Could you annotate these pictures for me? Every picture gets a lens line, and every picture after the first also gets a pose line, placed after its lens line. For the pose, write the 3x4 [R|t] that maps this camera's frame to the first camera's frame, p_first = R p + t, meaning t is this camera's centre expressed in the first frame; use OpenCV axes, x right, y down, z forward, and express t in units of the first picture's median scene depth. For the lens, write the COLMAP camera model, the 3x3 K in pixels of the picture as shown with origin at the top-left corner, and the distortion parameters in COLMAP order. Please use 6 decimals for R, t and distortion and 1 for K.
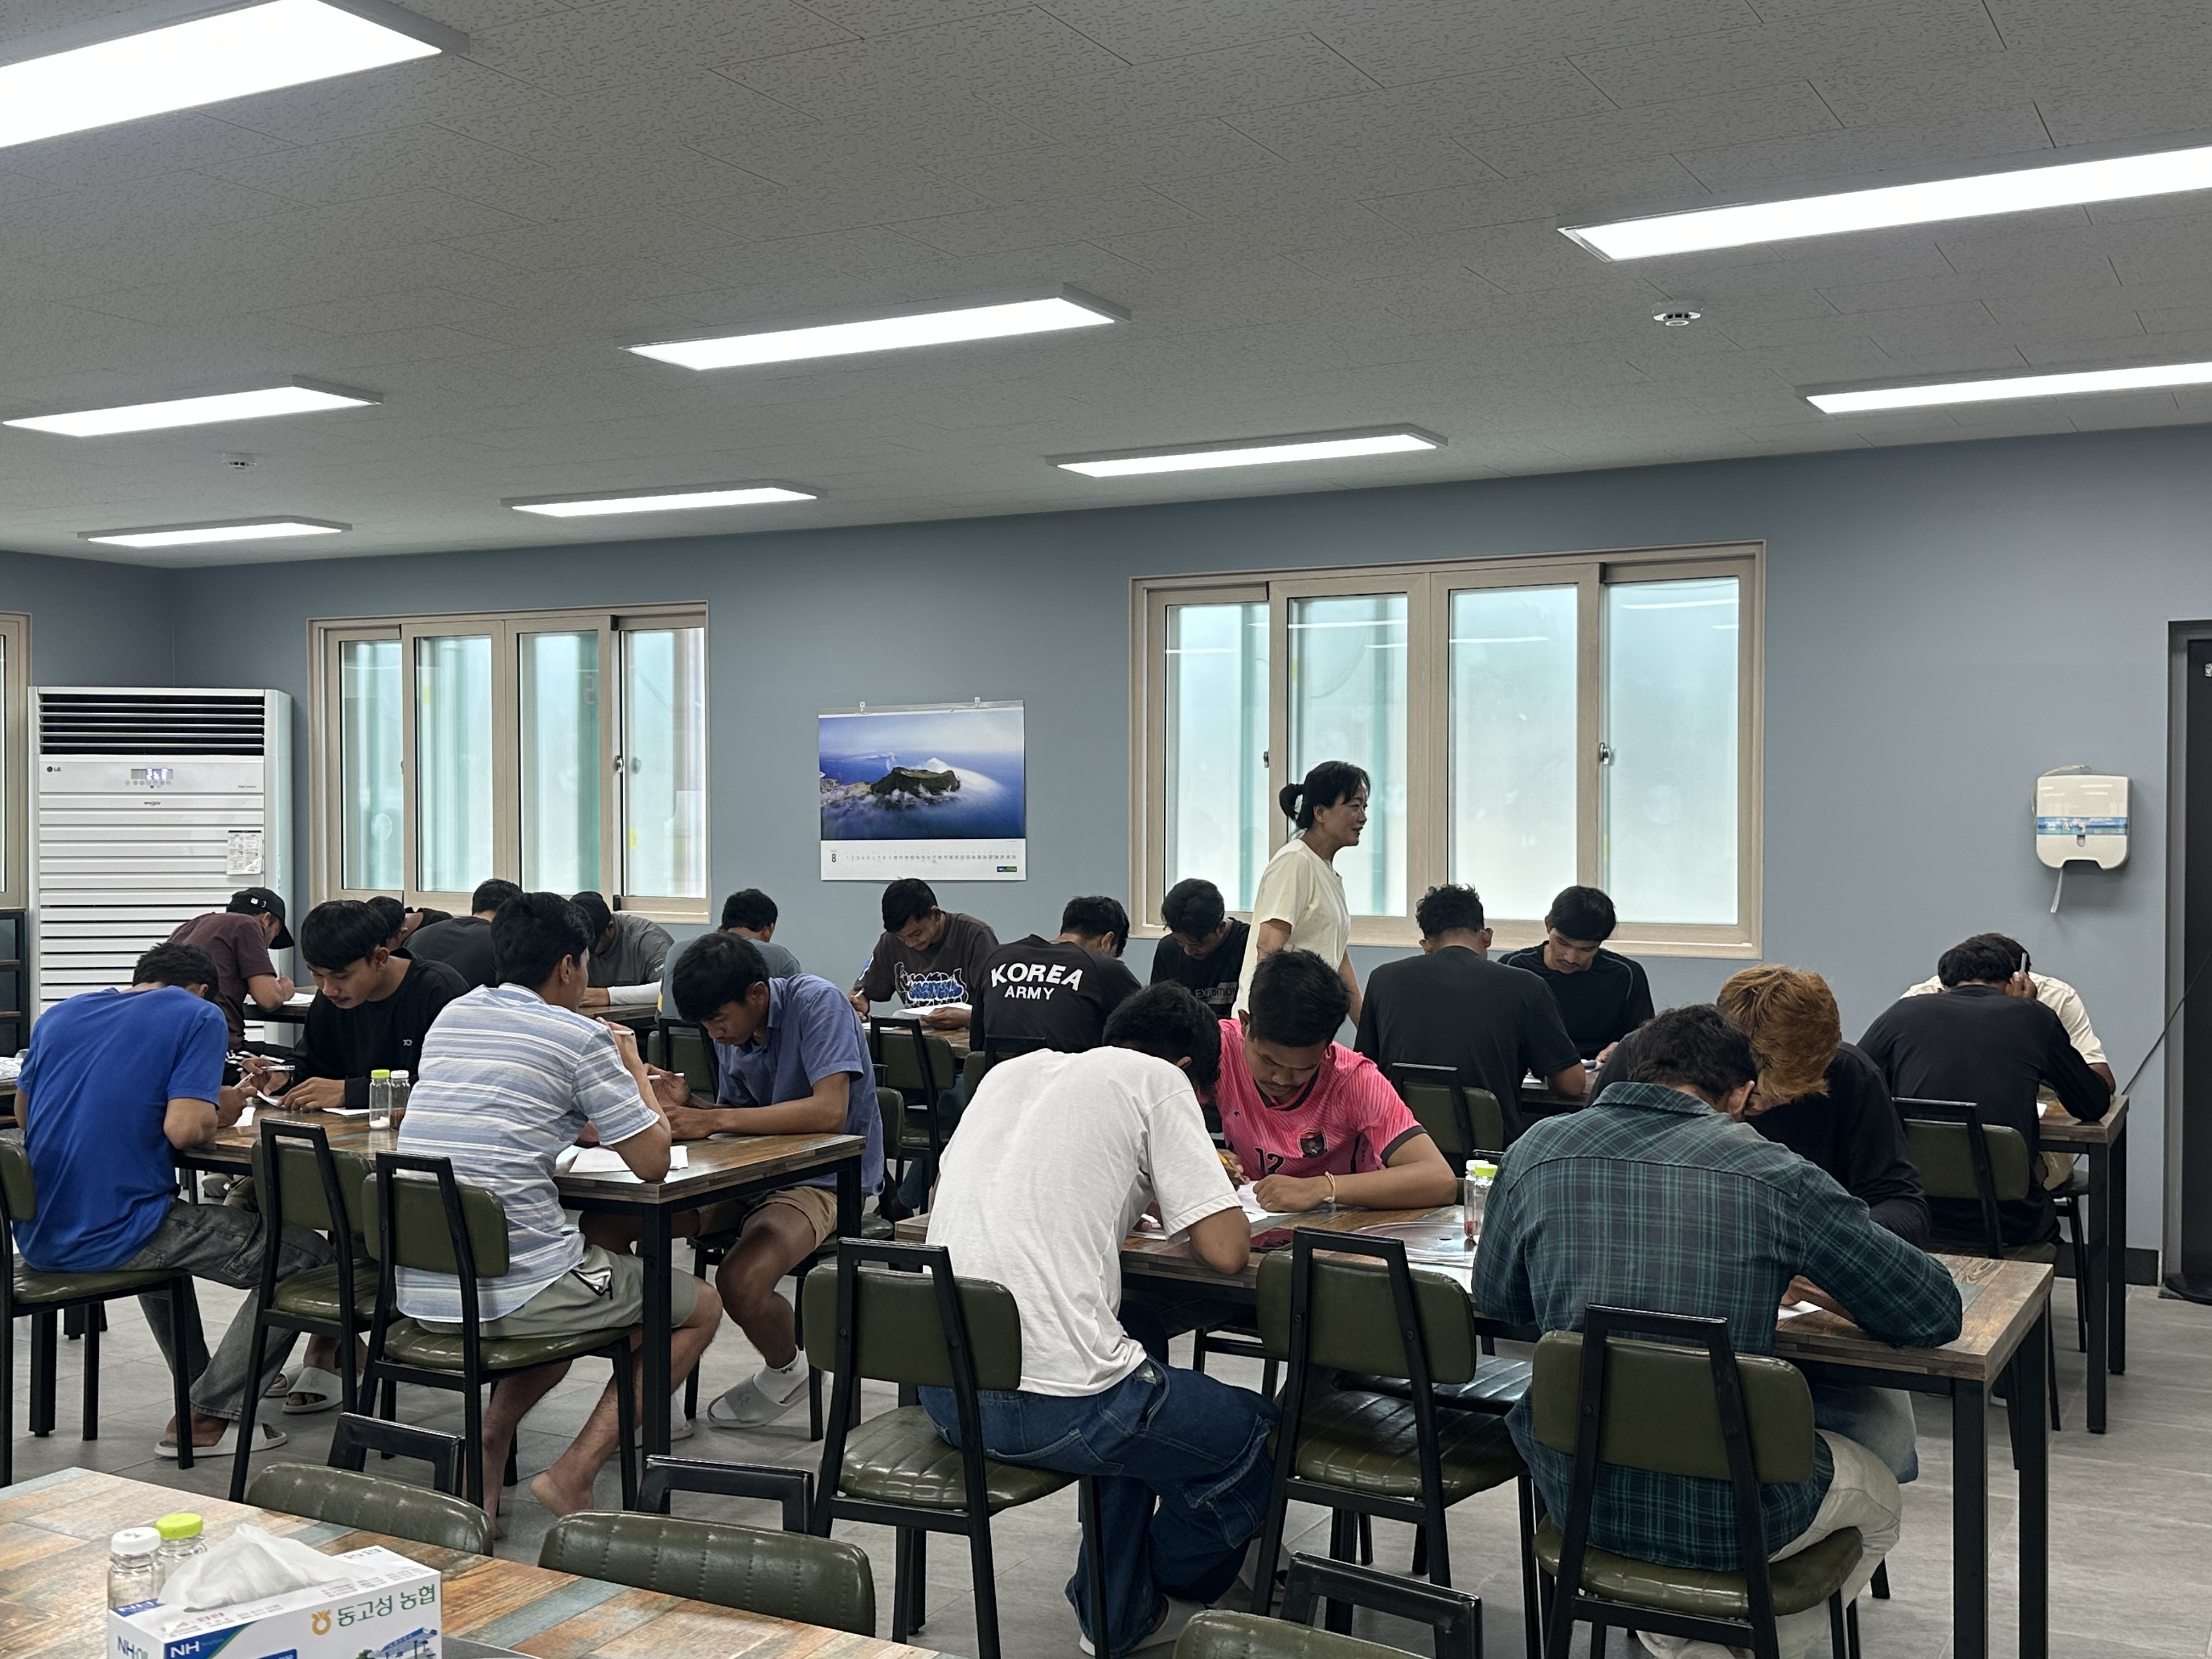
lens RADIAL K [[2252.0, 0, 1106.7], [0, 2252.0, 828.5], [0, 0, 1]] dist [0.052820, 0.000000]
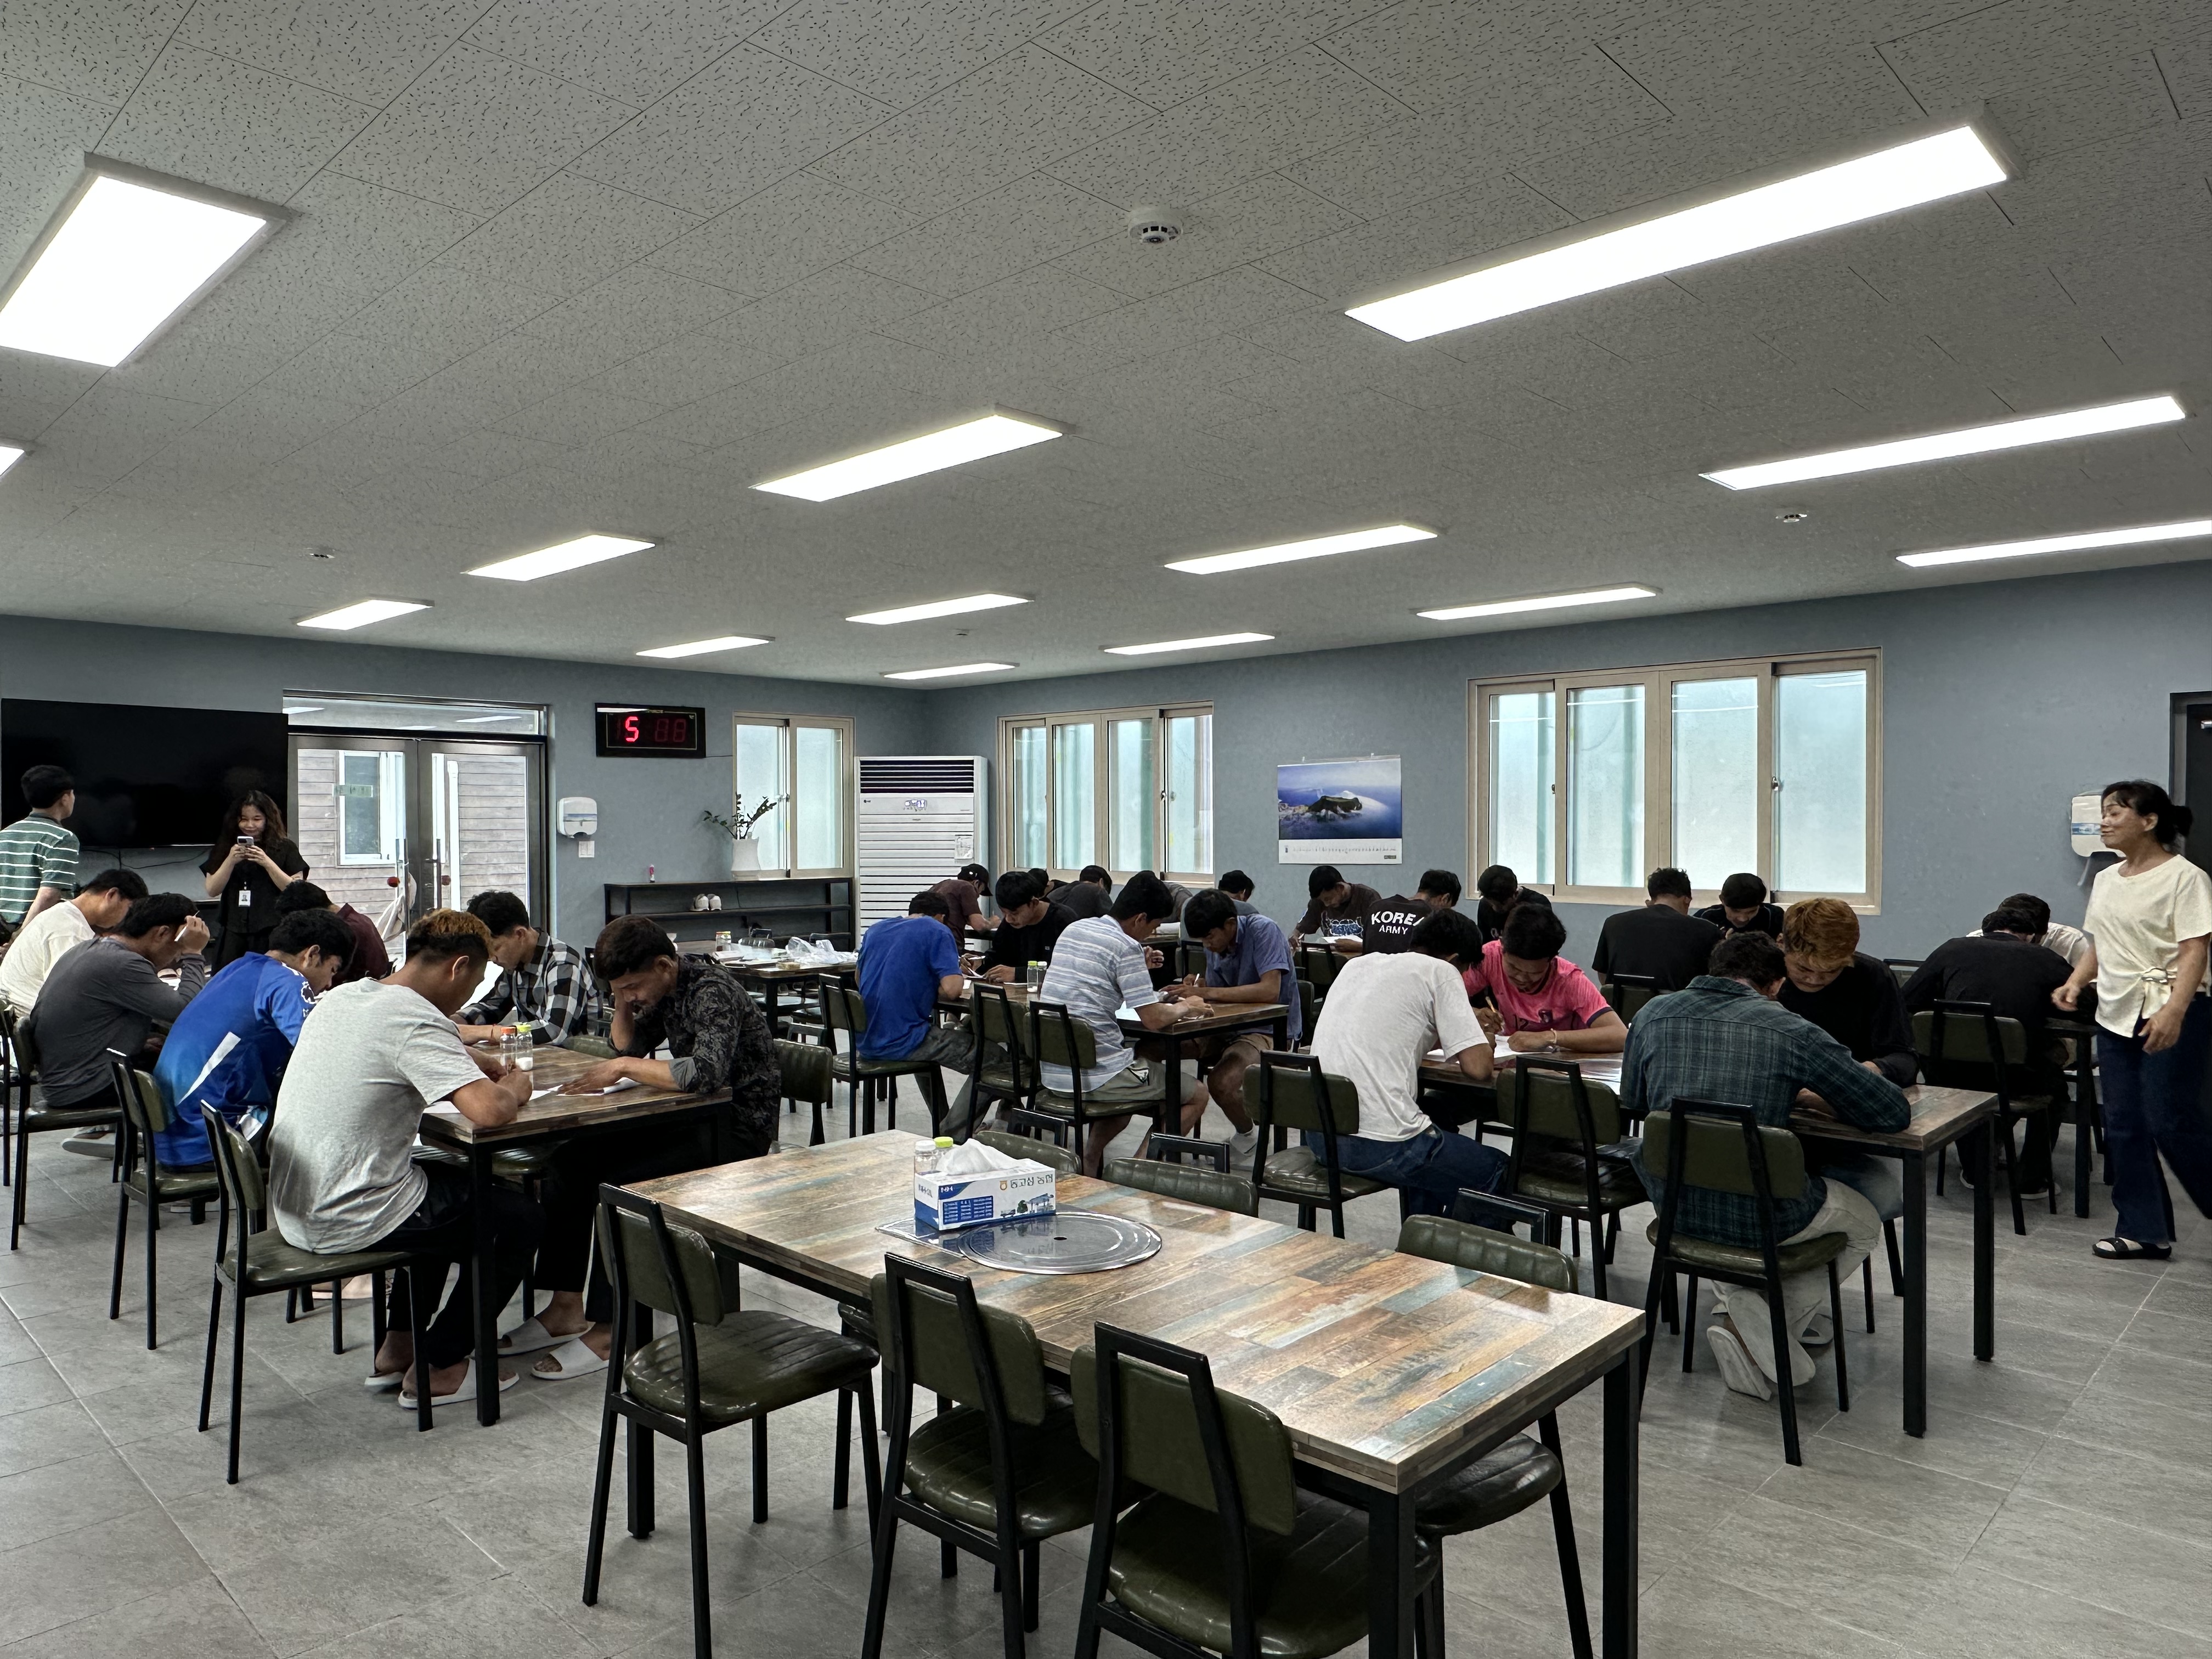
lens RADIAL K [[1422.7, 0, 1100.6], [0, 1422.7, 840.6], [0, 0, 1]] dist [-0.004102, -0.002792]
pose [[0.964979, -0.000324, -0.262329, 0.039336], [0.001694, 0.999986, 0.004996, 0.000949], [0.262323, -0.005265, 0.964966, -0.110547]]
